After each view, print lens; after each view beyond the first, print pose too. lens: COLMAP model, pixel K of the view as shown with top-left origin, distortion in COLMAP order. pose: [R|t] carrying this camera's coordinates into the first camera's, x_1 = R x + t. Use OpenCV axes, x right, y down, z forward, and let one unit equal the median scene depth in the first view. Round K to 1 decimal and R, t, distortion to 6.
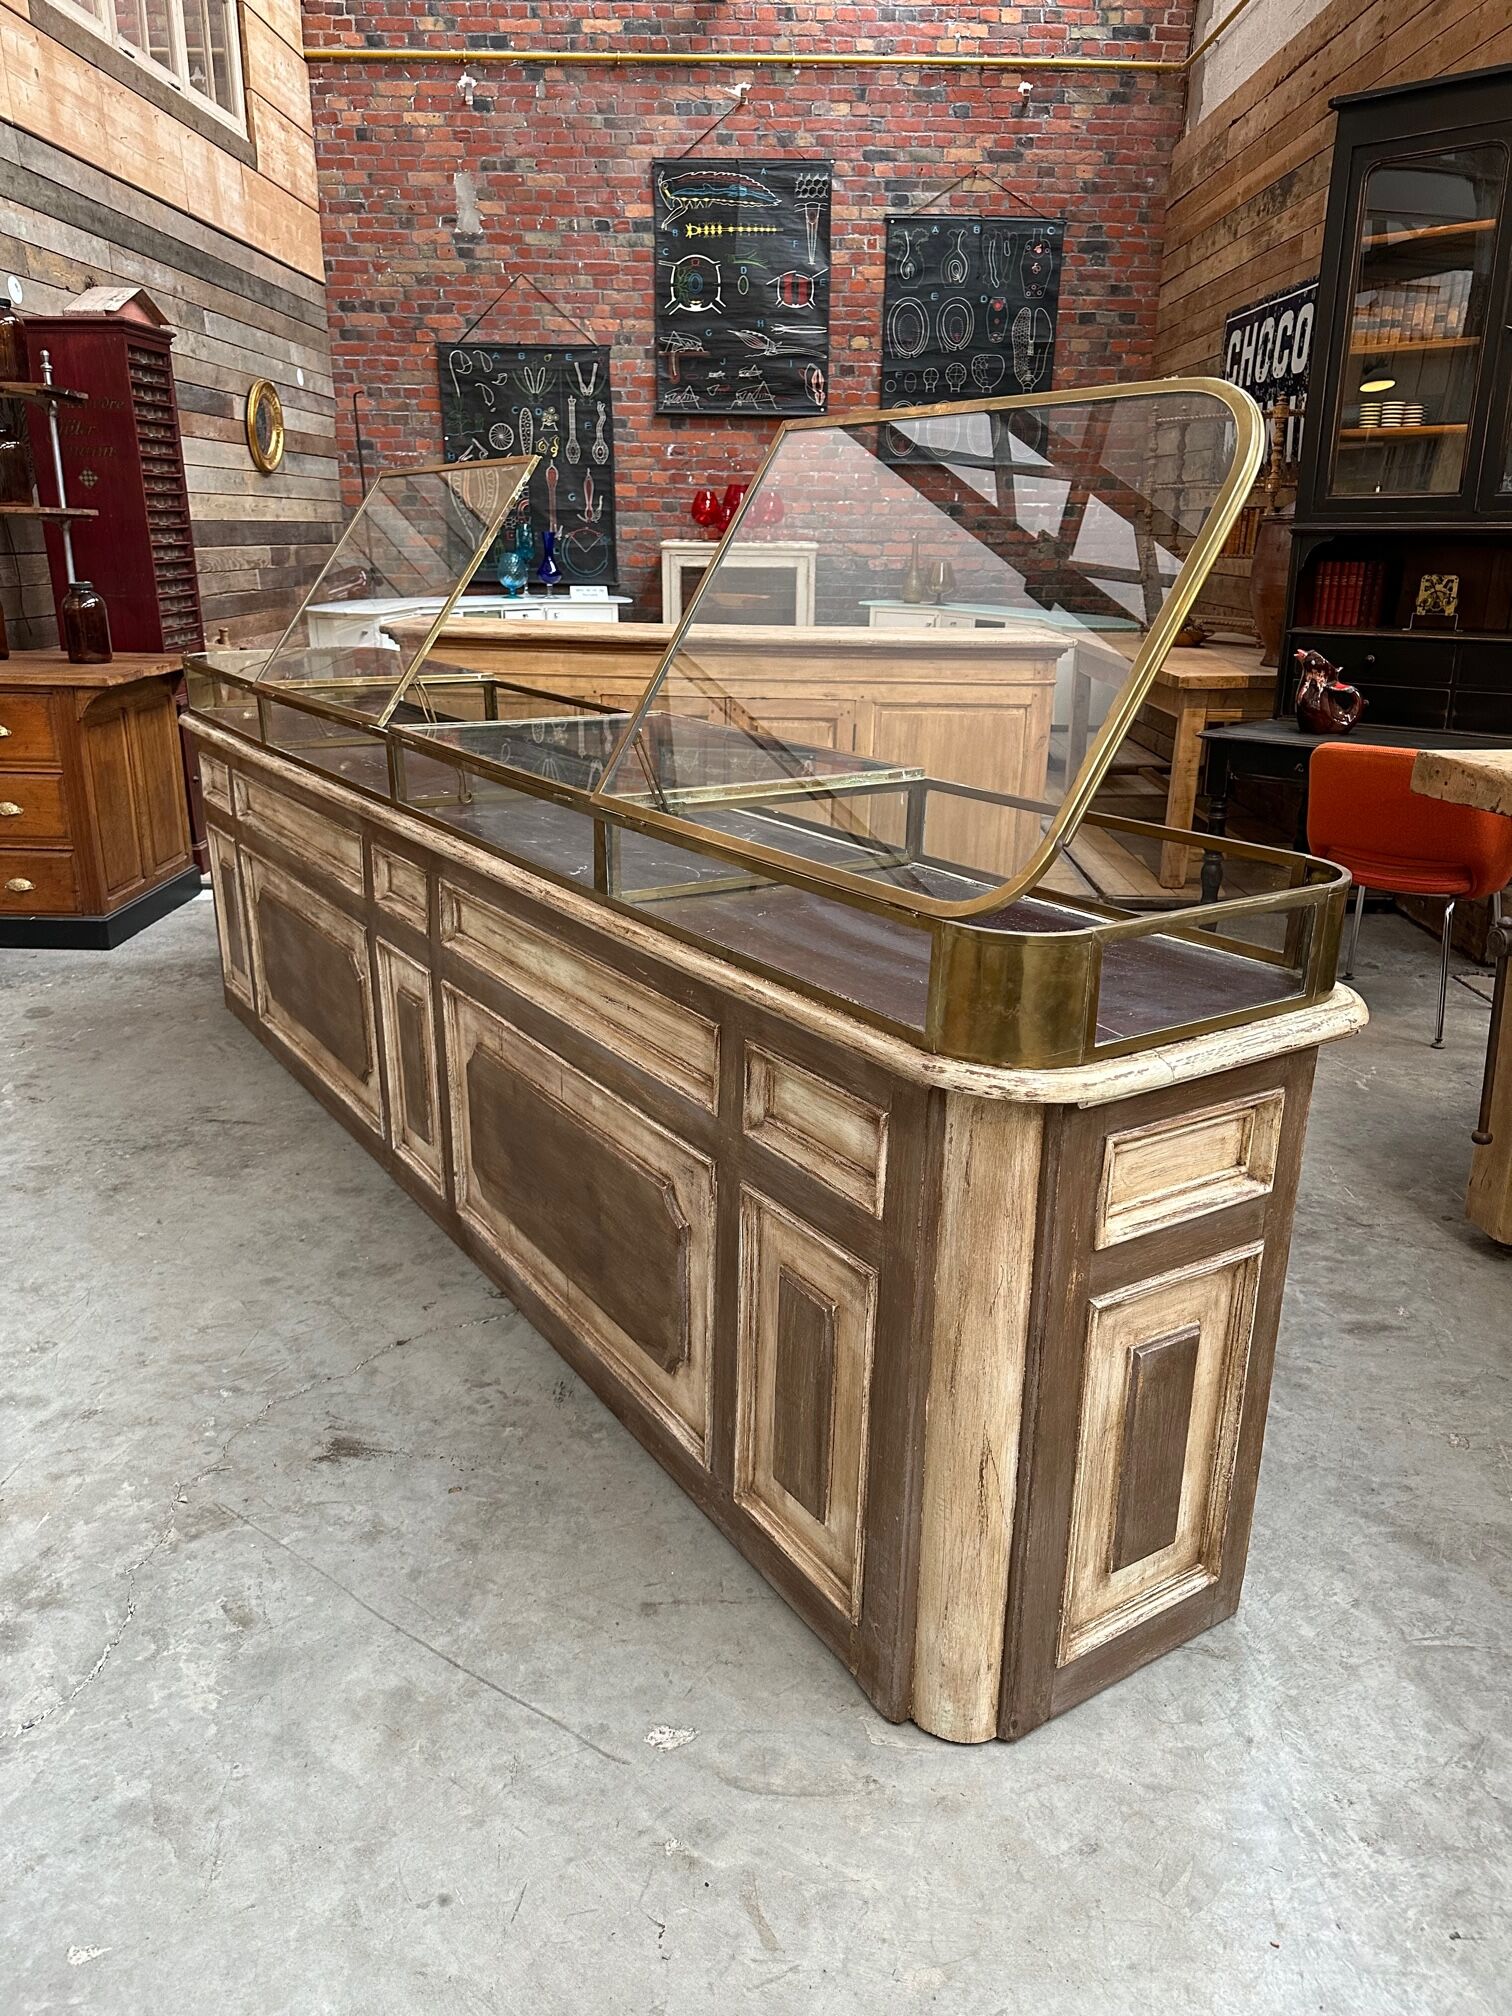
lens RADIAL K [[1425.9, 0, 753.5], [0, 1425.9, 1012.0], [0, 0, 1]] dist [0.007557, -0.008890]
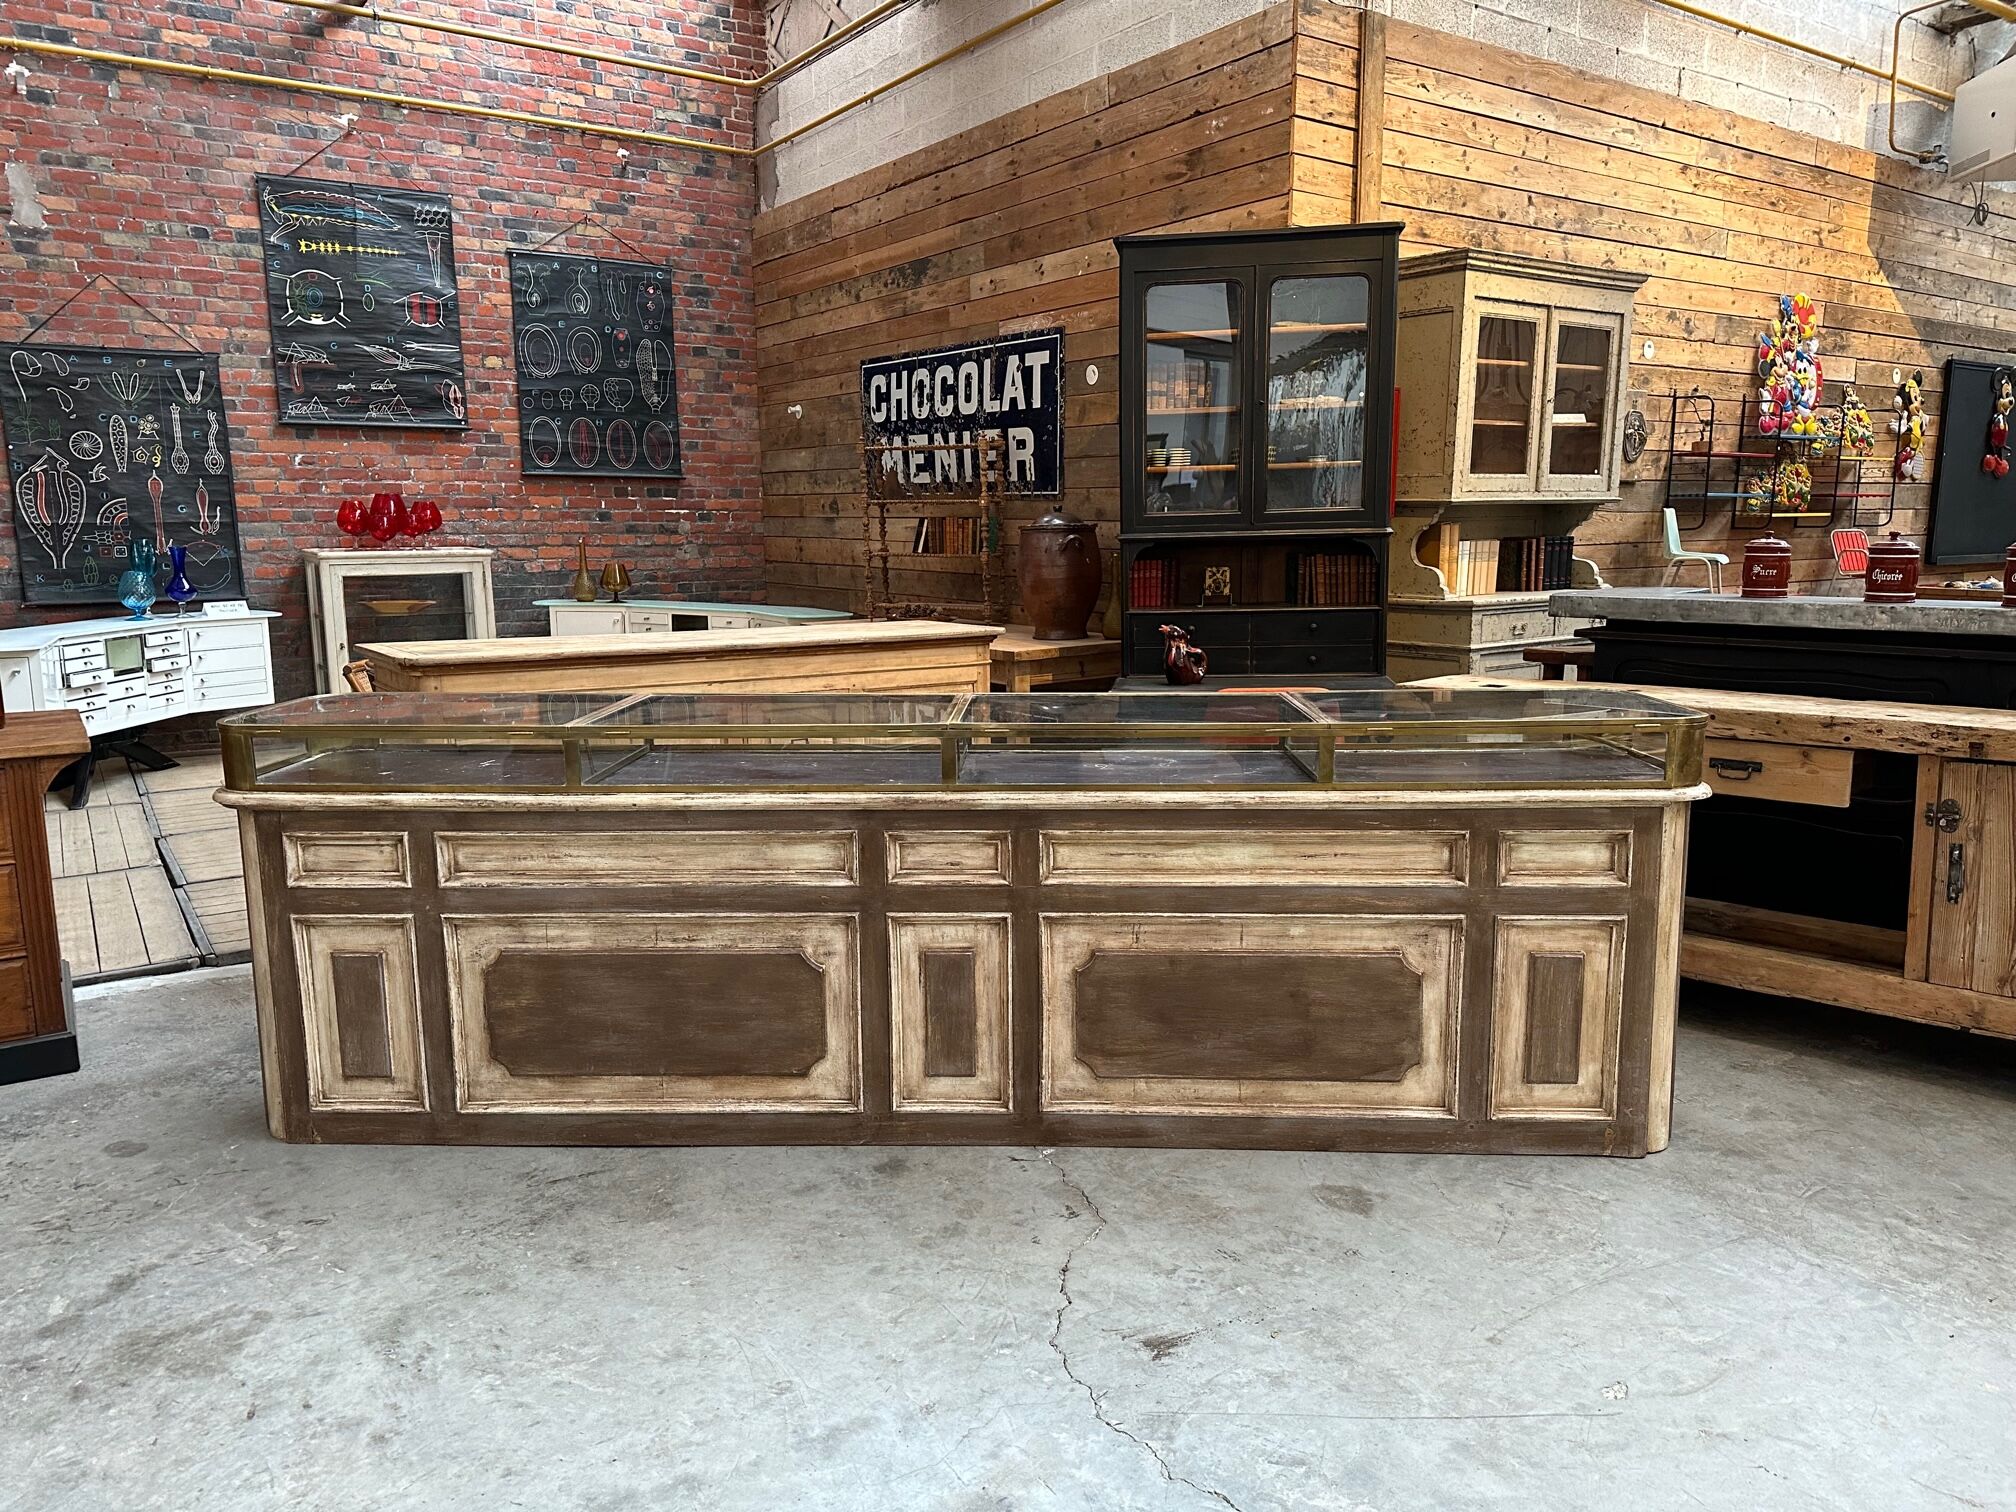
lens RADIAL K [[1425.4, 0, 999.2], [0, 1425.4, 764.1], [0, 0, 1]] dist [0.026325, -0.025771]
pose [[0.818802, -0.117740, 0.561872, -0.249217], [0.202813, 0.974956, -0.091252, -0.017891], [-0.537057, 0.188672, 0.822176, 0.008682]]
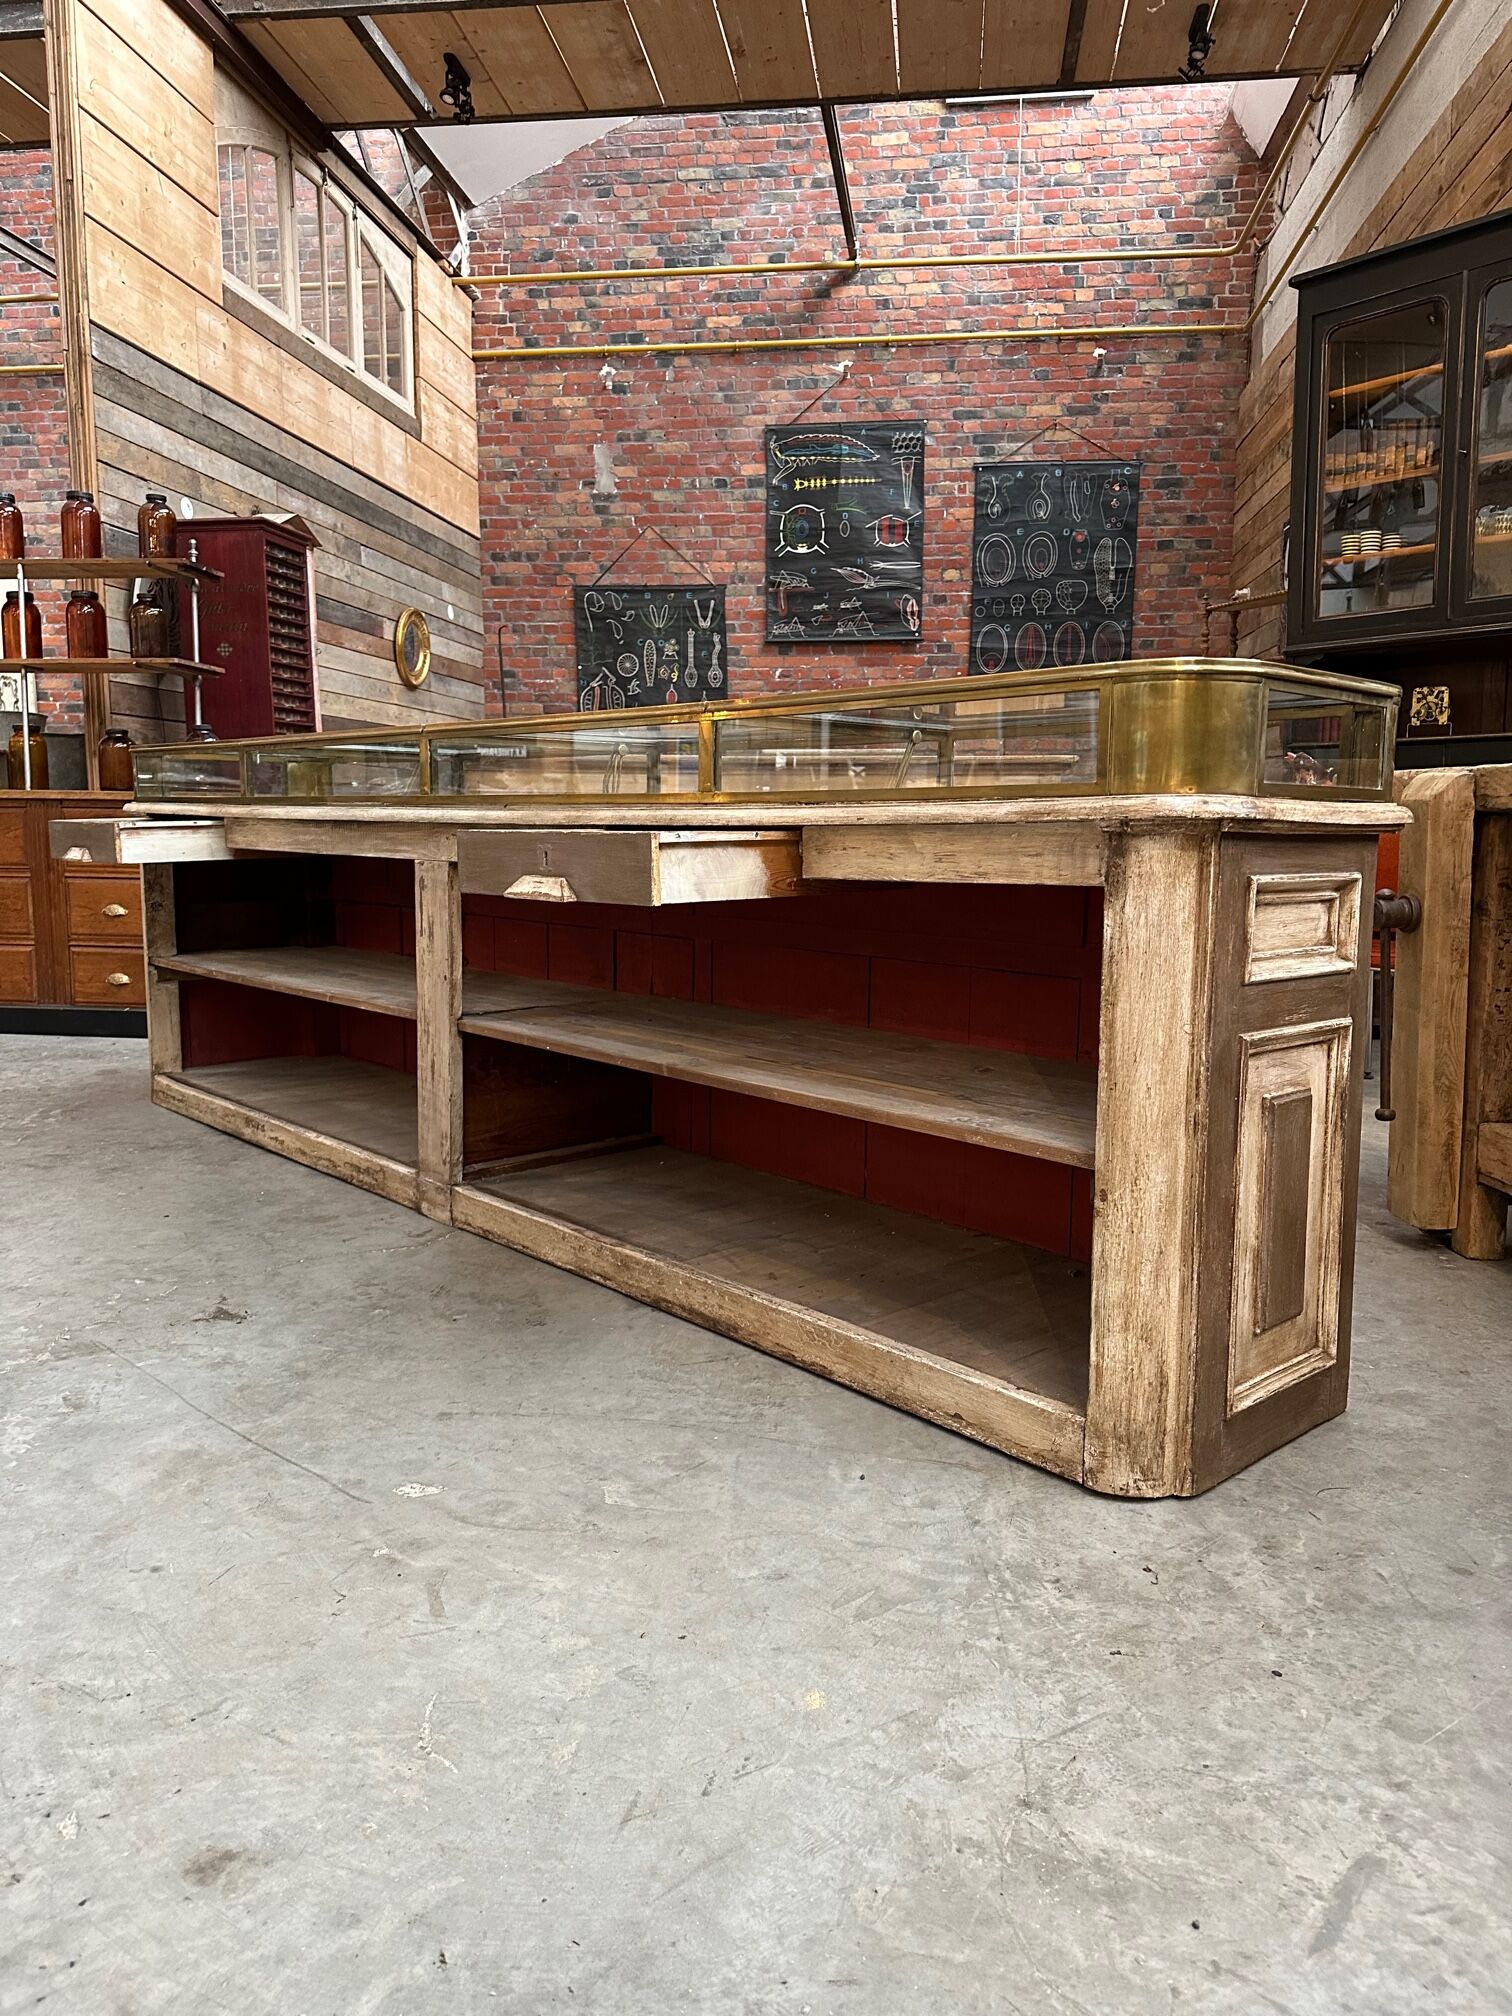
lens RADIAL K [[1407.0, 0, 759.2], [0, 1407.0, 1001.4], [0, 0, 1]] dist [0.098376, -0.176171]
pose [[0.993009, 0.007674, -0.117792, 0.060411], [-0.030442, 0.980779, -0.192735, 0.067908], [0.114049, 0.194973, 0.974155, -0.011907]]
